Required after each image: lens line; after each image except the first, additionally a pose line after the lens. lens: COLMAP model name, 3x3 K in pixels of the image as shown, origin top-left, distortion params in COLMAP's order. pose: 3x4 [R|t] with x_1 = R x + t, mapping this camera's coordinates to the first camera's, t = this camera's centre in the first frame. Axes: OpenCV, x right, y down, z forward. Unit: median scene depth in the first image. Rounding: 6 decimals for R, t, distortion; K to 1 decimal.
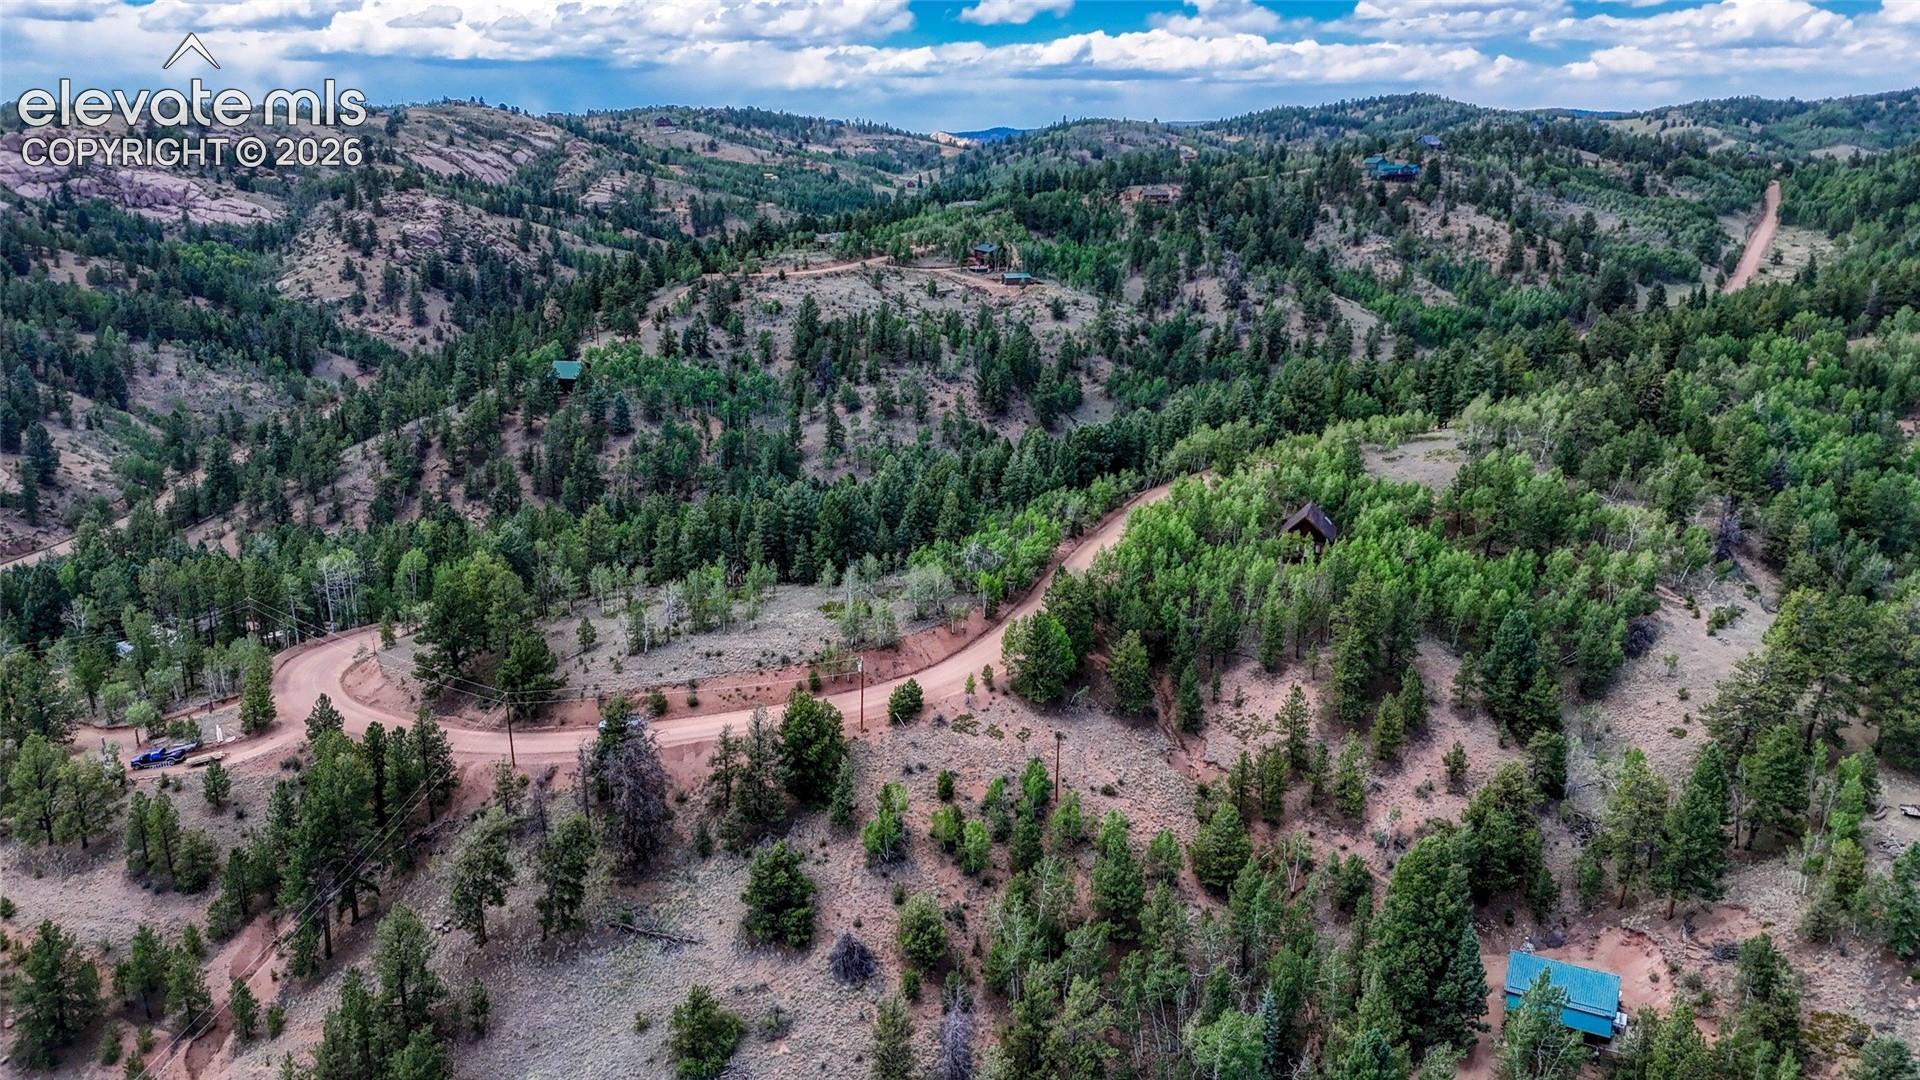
lens RADIAL K [[1406.4, 0, 960.3], [0, 1406.4, 543.3], [0, 0, 1]] dist [0.085061, -0.085946]
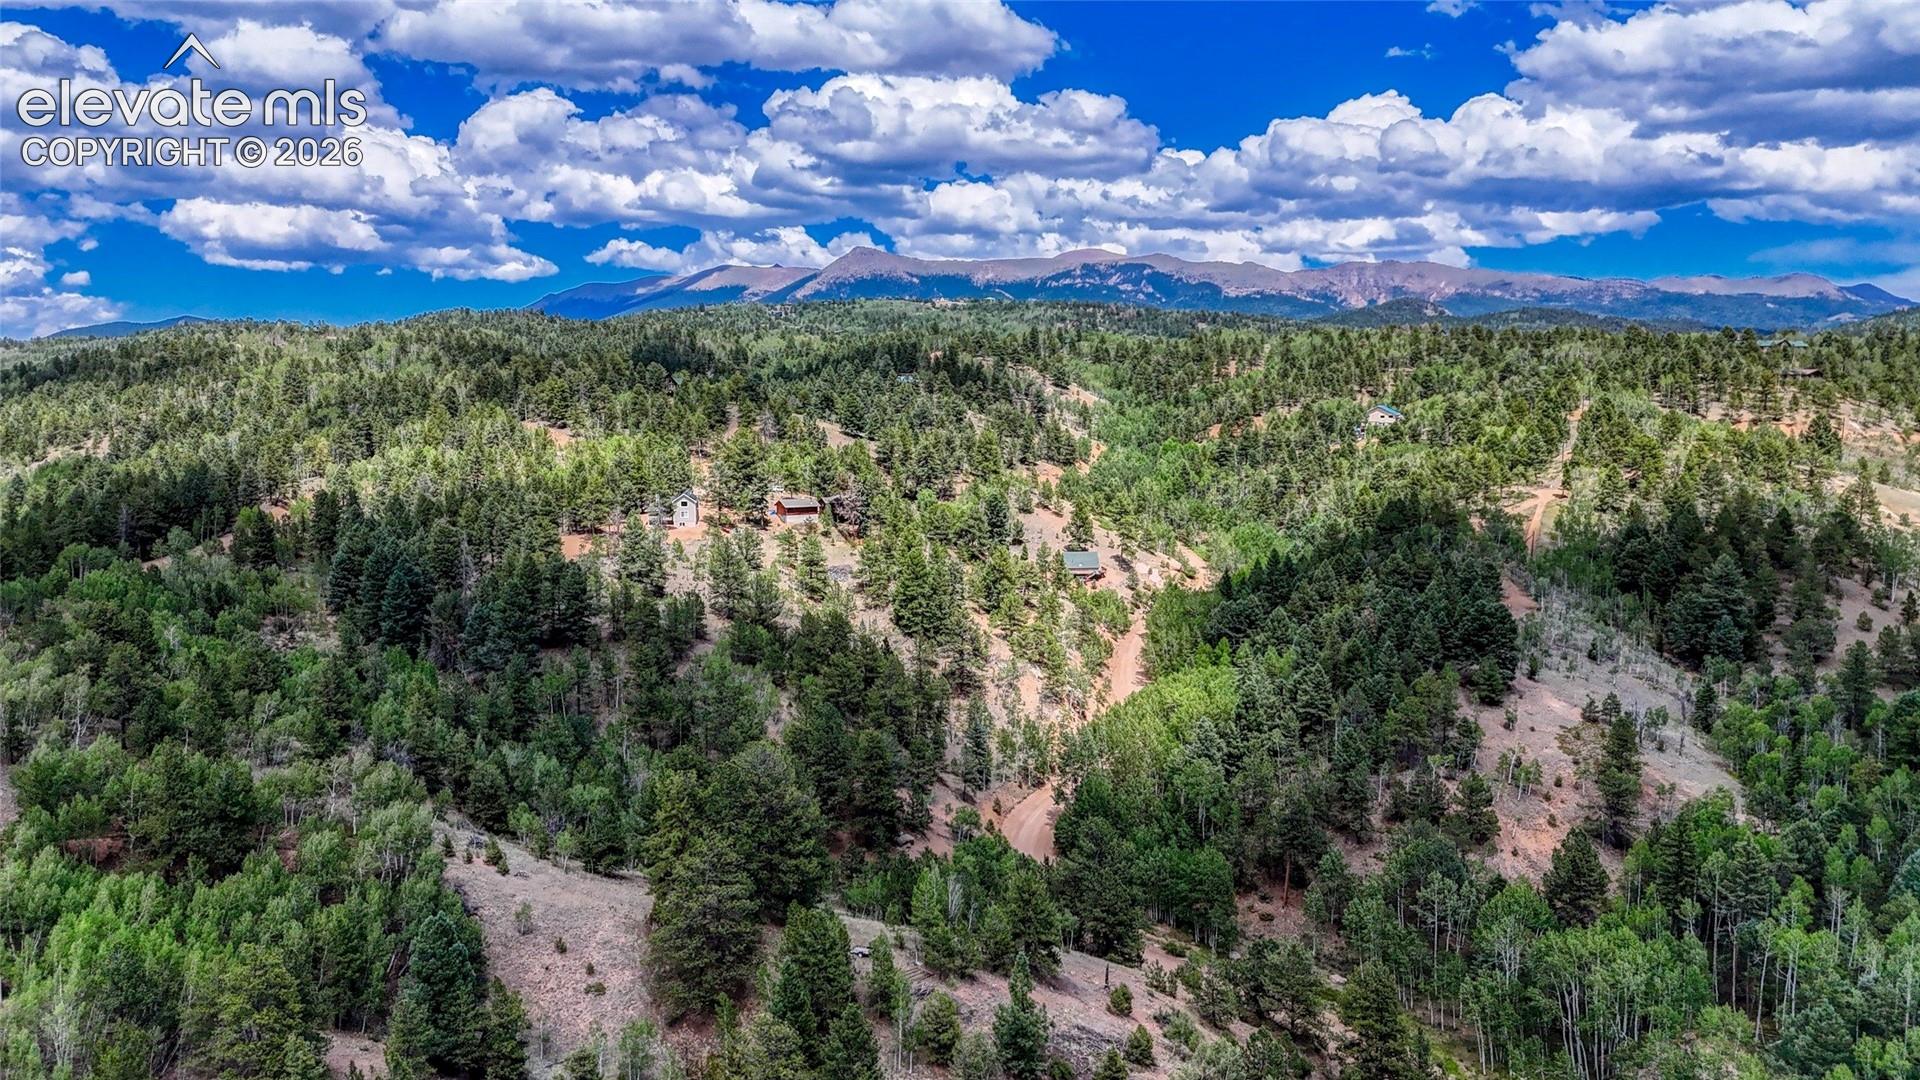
lens RADIAL K [[1406.4, 0, 960.6], [0, 1406.4, 557.5], [0, 0, 1]] dist [0.085061, -0.085946]
pose [[0.276141, -0.109639, 0.954843, -0.089258], [0.269904, 0.962341, 0.032444, -0.035462], [-0.922441, 0.248757, 0.295334, 0.238952]]
